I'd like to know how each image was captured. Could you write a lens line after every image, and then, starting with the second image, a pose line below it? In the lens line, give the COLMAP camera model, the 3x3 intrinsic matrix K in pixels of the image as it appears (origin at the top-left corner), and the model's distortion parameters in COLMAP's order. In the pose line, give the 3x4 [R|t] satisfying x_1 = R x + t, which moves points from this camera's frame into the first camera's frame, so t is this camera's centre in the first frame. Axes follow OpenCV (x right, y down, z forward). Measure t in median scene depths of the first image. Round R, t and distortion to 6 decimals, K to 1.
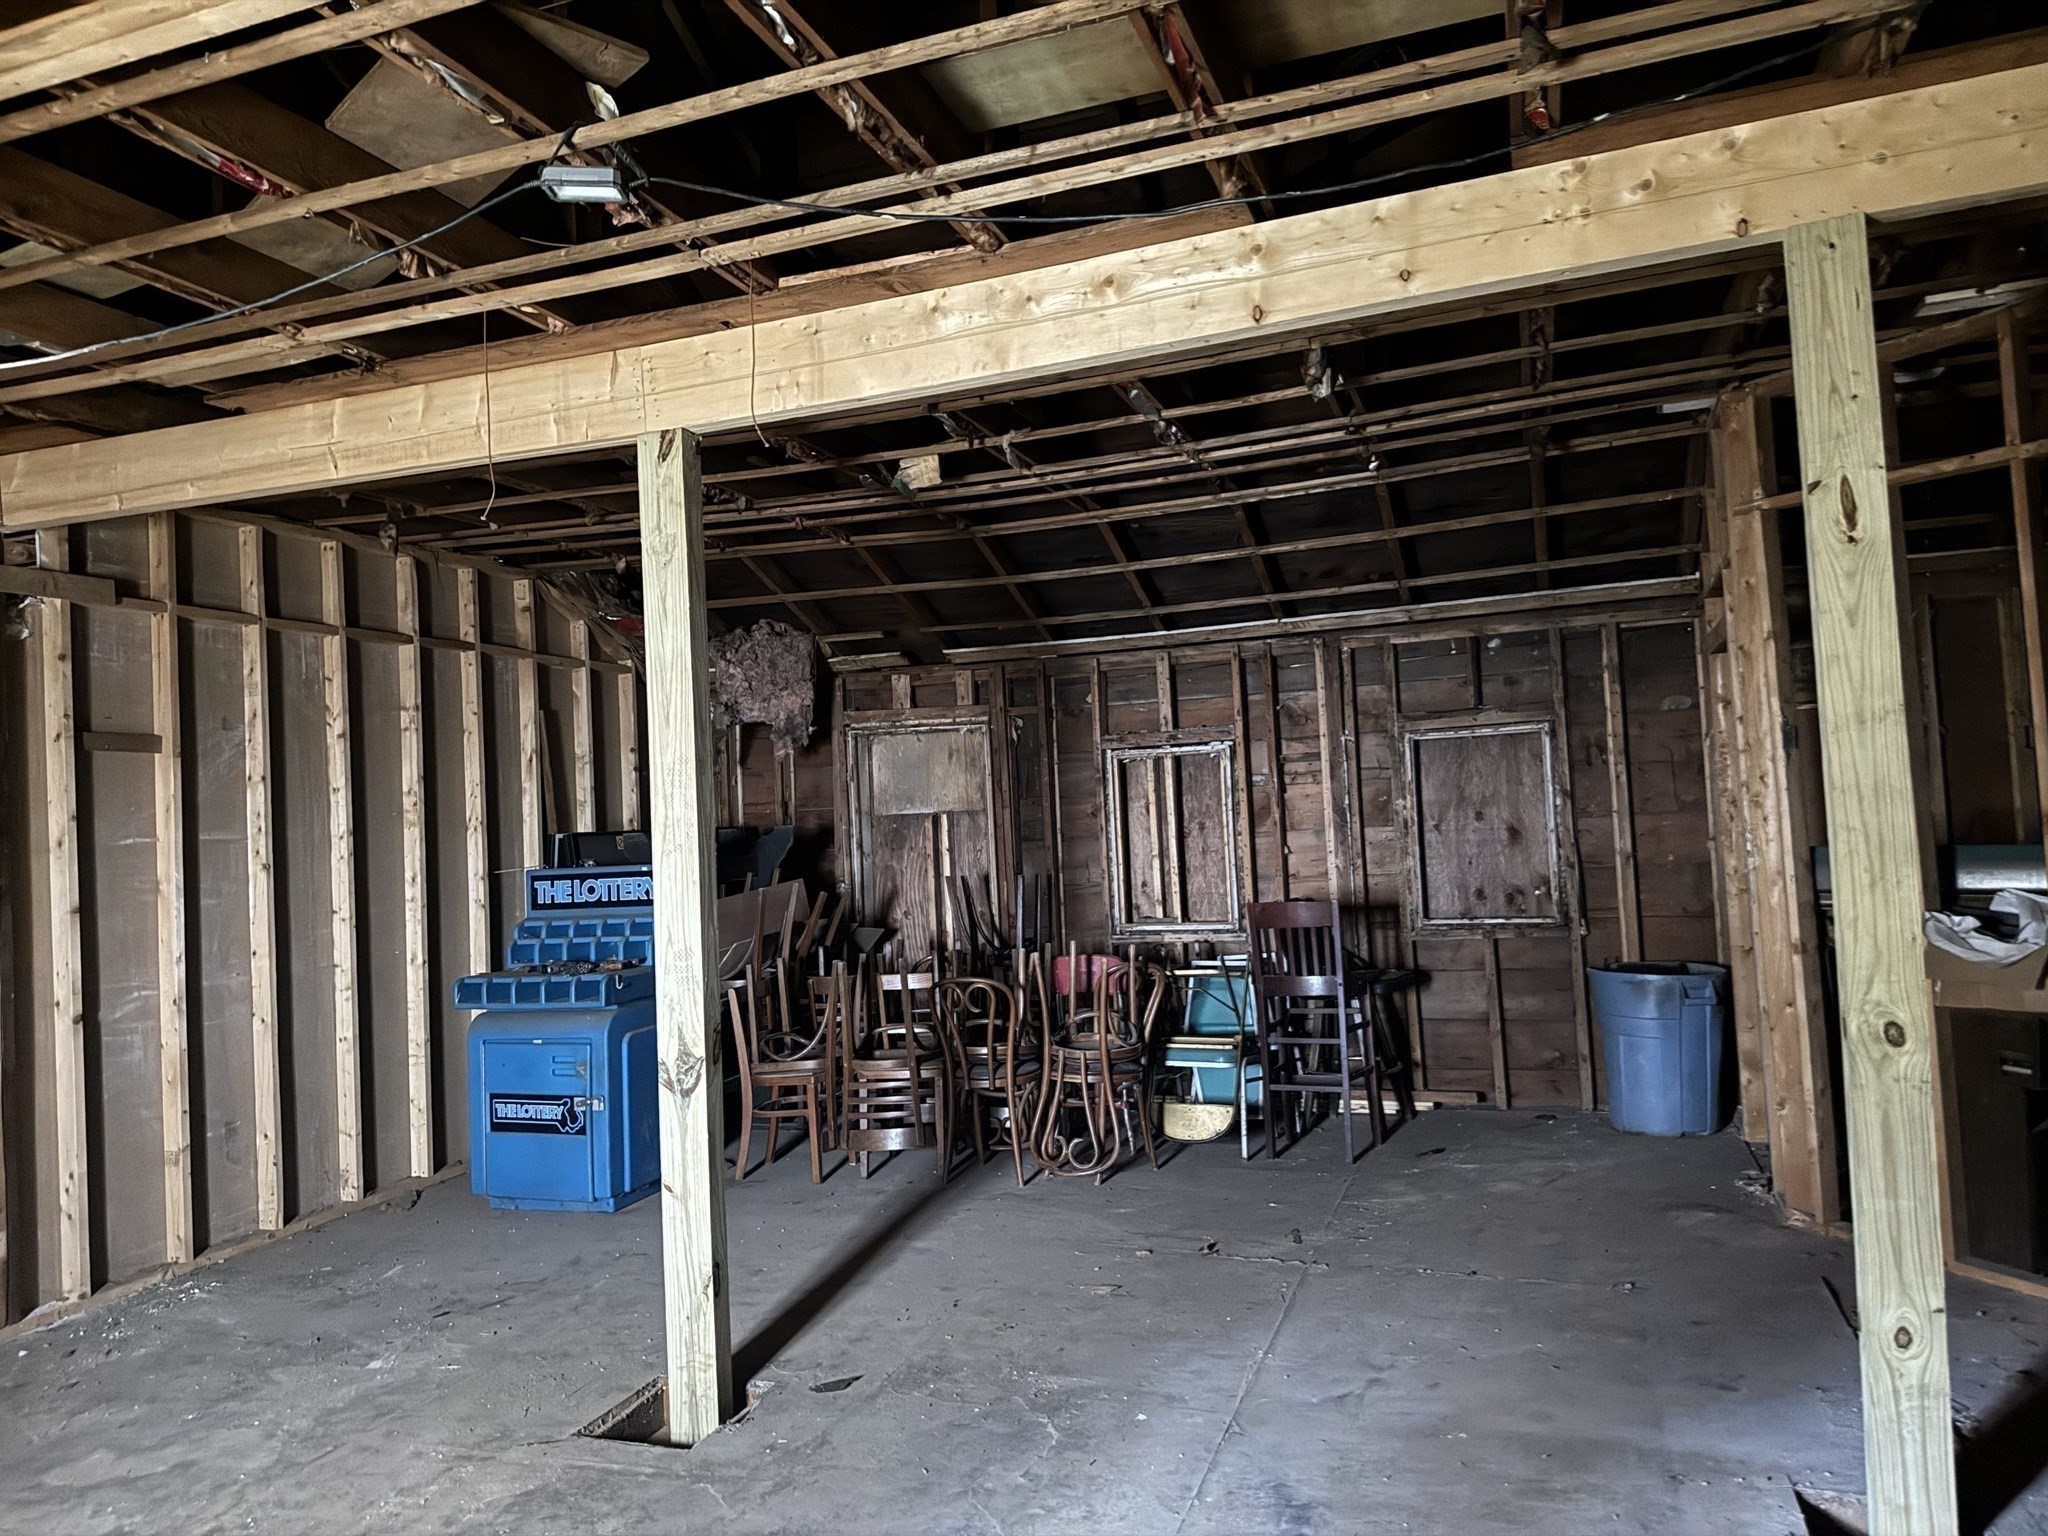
lens RADIAL K [[1455.9, 0, 1014.1], [0, 1455.9, 764.4], [0, 0, 1]] dist [0.024917, -0.018590]
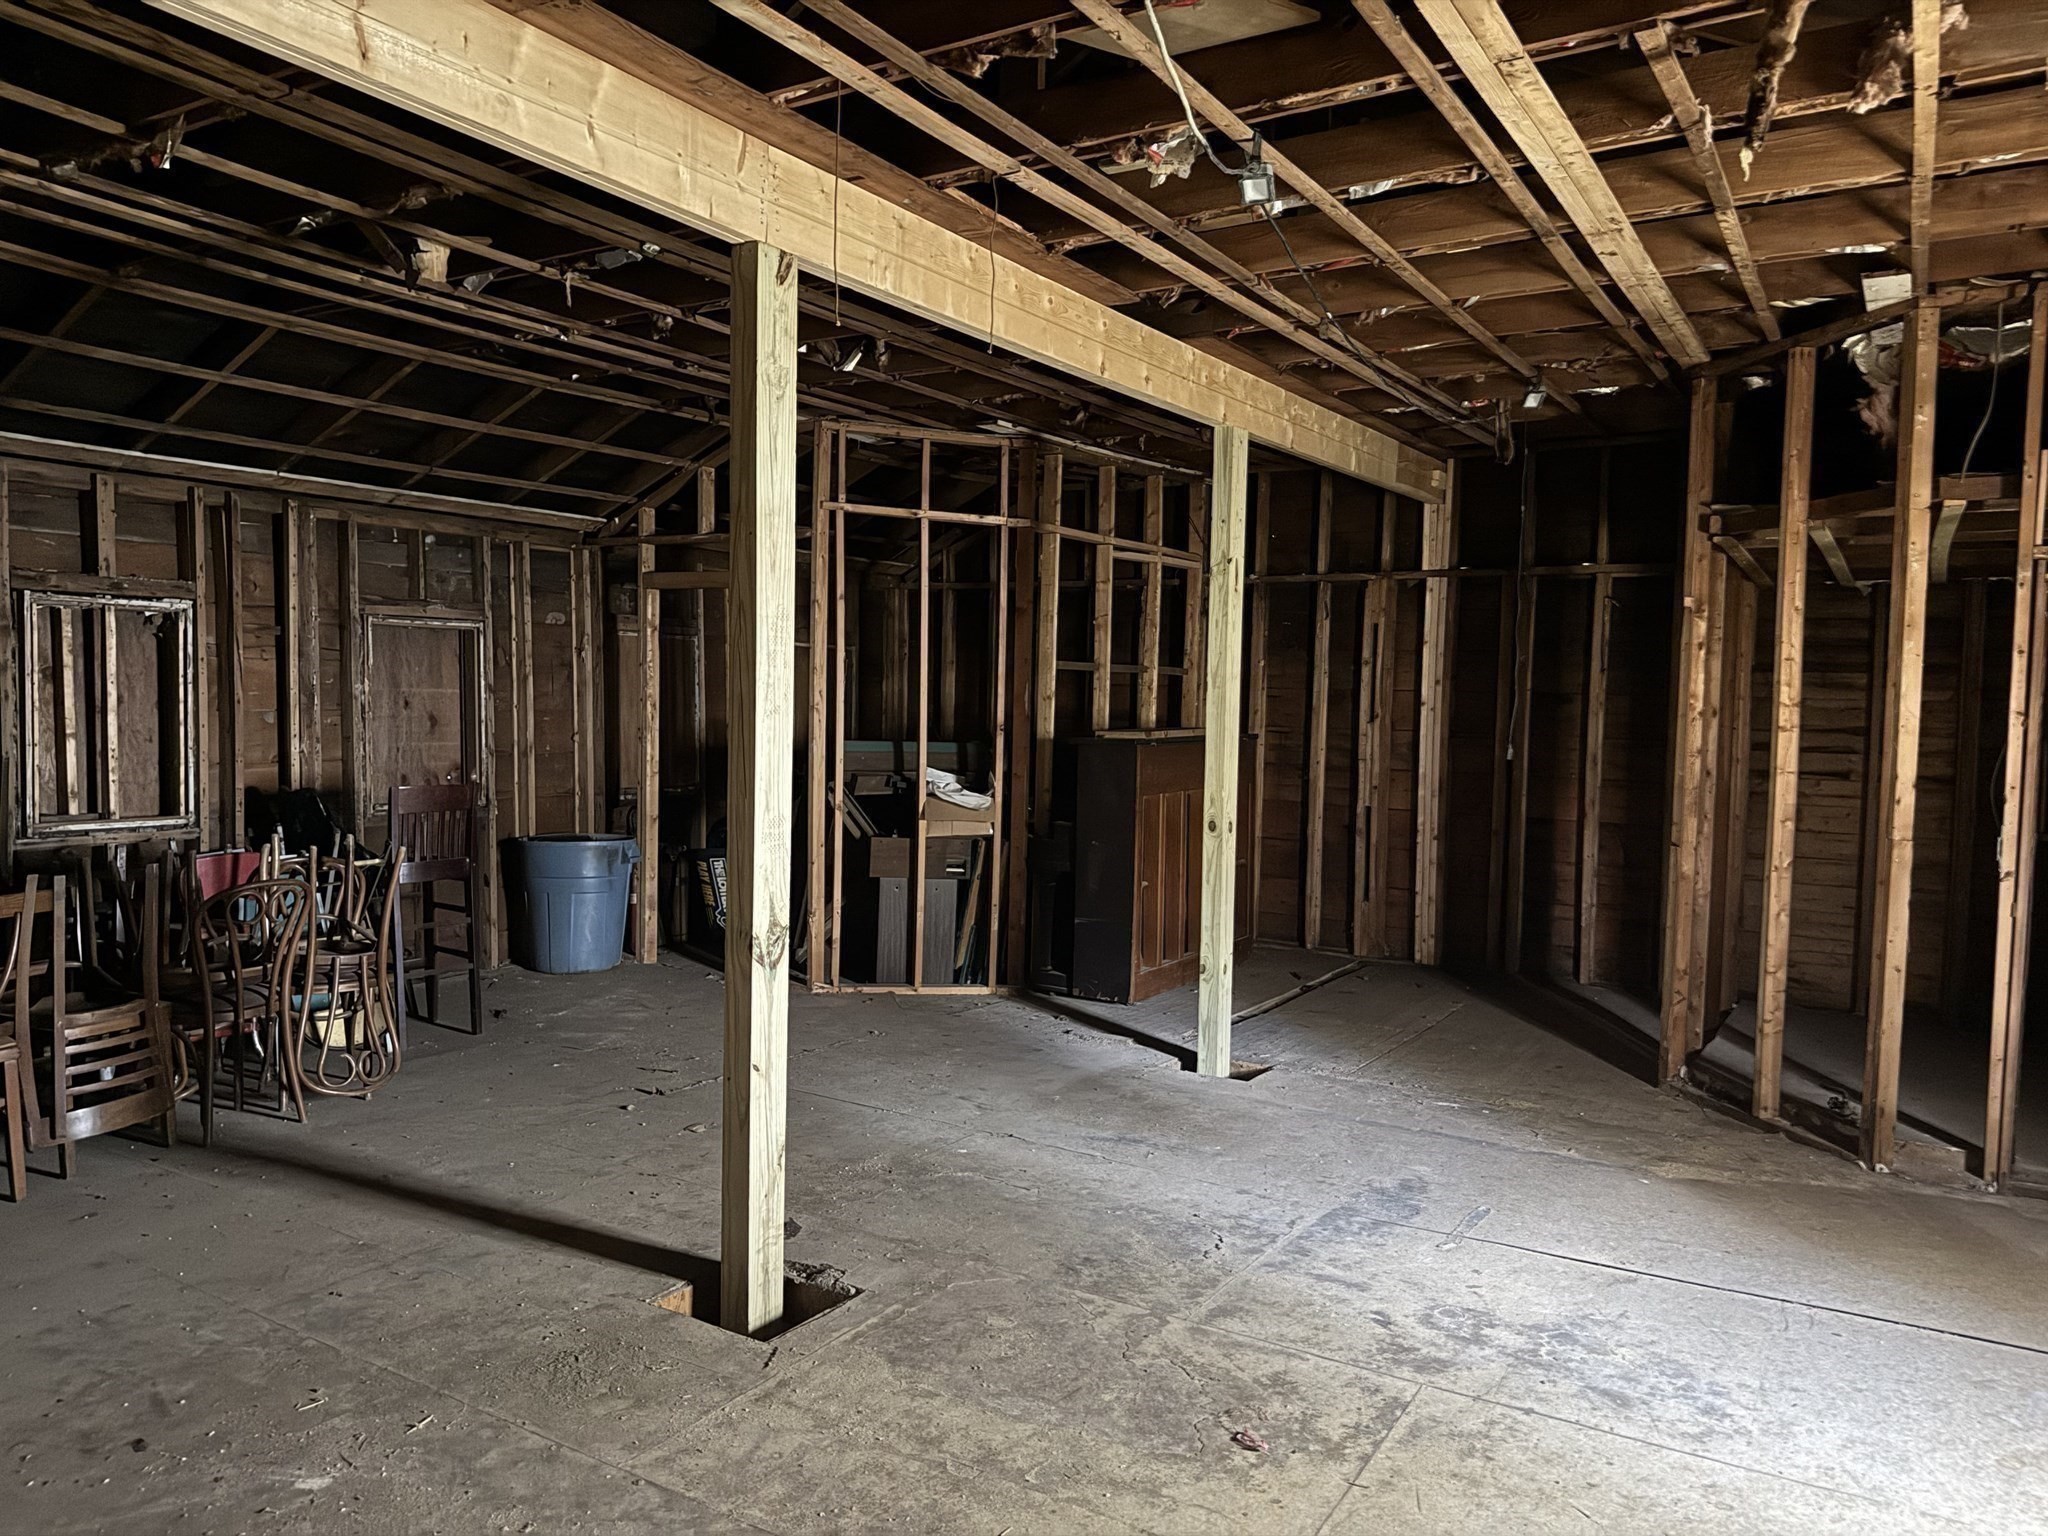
lens RADIAL K [[1455.9, 0, 1014.7], [0, 1455.9, 772.9], [0, 0, 1]] dist [0.024917, -0.018590]
pose [[0.196572, 0.004111, 0.980481, -1.133753], [-0.071507, 0.997388, 0.010154, 0.079521], [-0.977878, -0.072107, 0.196352, 0.671458]]
